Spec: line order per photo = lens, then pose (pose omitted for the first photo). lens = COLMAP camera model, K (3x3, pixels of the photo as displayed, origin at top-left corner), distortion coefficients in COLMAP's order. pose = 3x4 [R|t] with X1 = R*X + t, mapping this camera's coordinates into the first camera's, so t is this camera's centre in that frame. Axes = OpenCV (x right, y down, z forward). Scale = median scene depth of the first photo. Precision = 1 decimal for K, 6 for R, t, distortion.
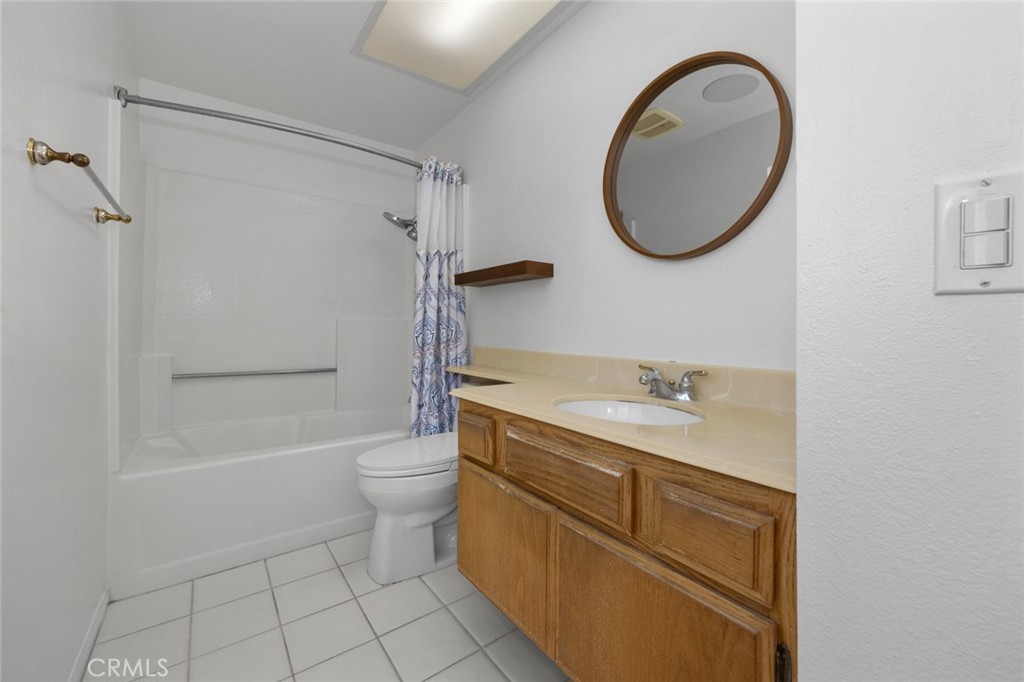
lens RADIAL K [[428.4, 0, 510.2], [0, 428.4, 330.5], [0, 0, 1]] dist [-0.004518, 0.000946]
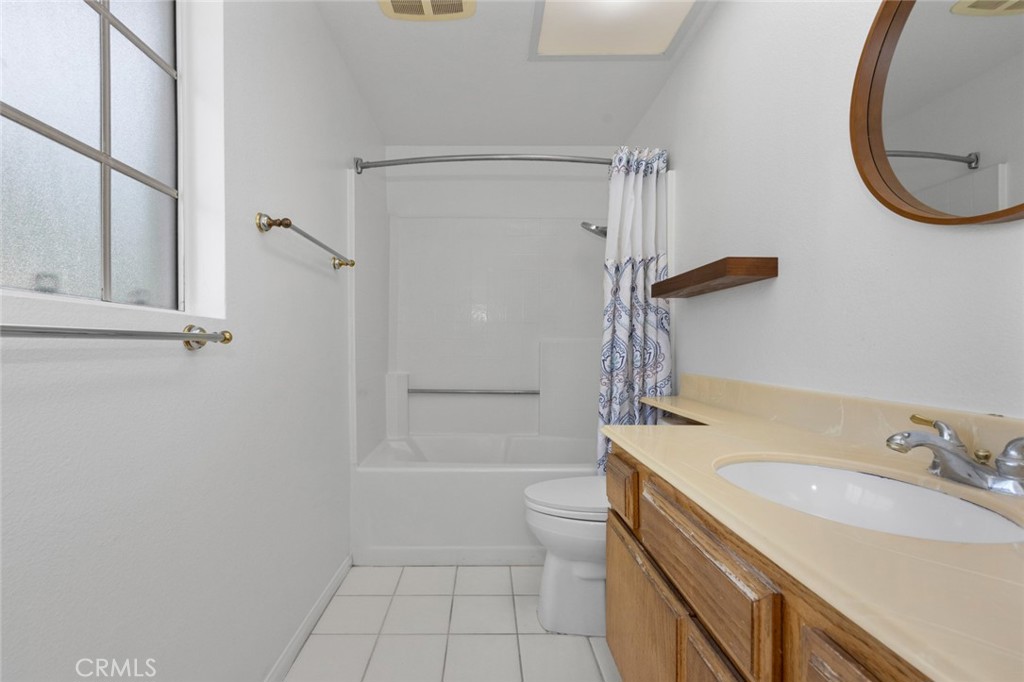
lens RADIAL K [[458.0, 0, 544.9], [0, 458.0, 353.4], [0, 0, 1]] dist [0.004036, 0.000356]
pose [[0.795178, 0.006180, -0.606345, 0.283466], [-0.001969, 0.999969, 0.007610, -0.006851], [0.606373, -0.004857, 0.795165, 0.213655]]
